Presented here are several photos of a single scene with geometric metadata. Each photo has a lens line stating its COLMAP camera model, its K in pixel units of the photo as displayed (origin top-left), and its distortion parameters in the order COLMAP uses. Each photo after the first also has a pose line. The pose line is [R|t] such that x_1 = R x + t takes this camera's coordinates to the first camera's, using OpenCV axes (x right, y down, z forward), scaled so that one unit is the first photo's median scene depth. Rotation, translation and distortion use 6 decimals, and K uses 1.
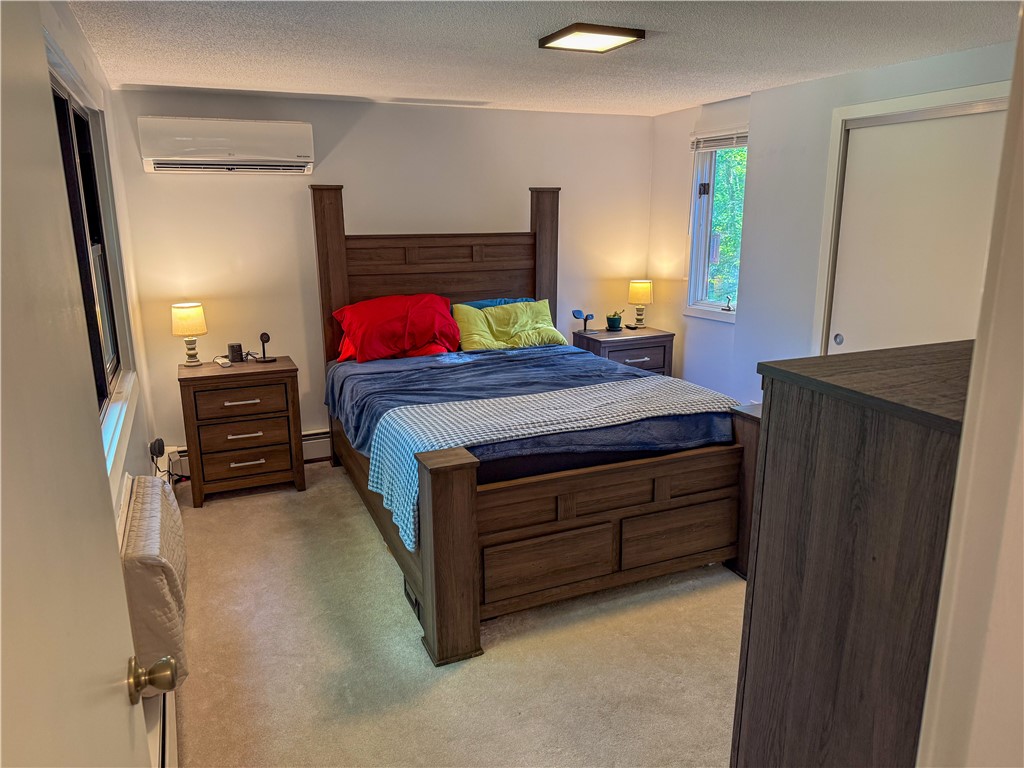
lens RADIAL K [[705.1, 0, 509.2], [0, 705.1, 388.2], [0, 0, 1]] dist [0.020048, -0.012417]
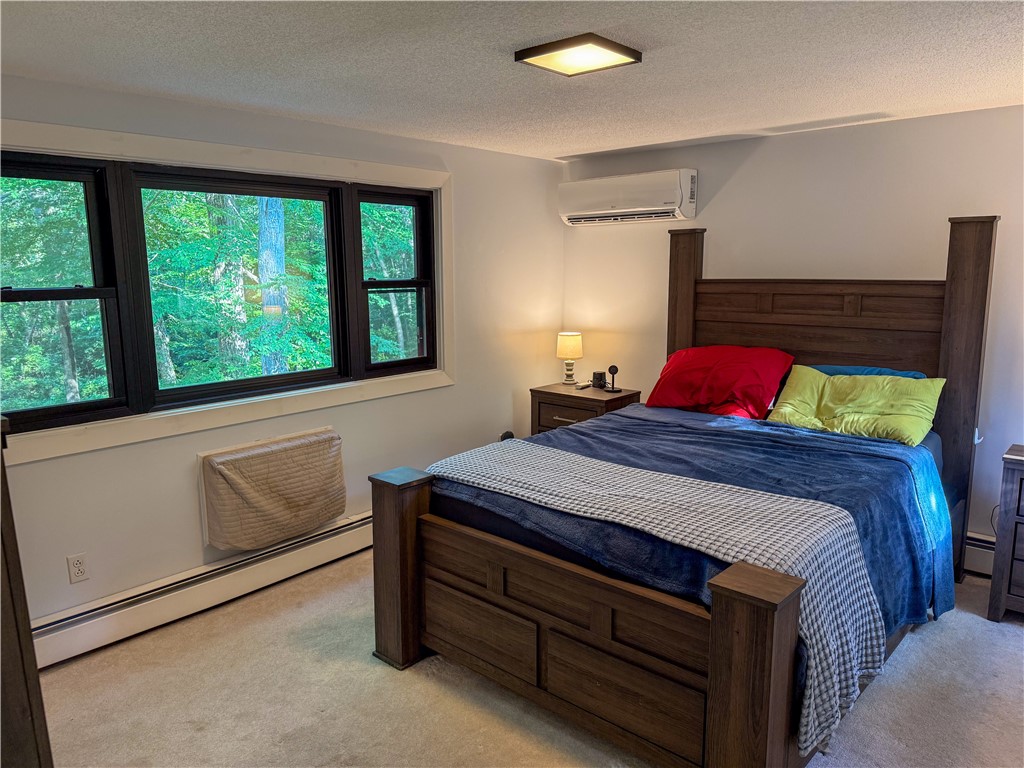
lens RADIAL K [[705.1, 0, 481.3], [0, 705.1, 359.9], [0, 0, 1]] dist [0.020048, -0.012417]
pose [[0.403203, 0.127450, -0.906192, 0.550214], [-0.207161, 0.977259, 0.045270, -0.091706], [0.891354, 0.169474, 0.420436, 0.352648]]
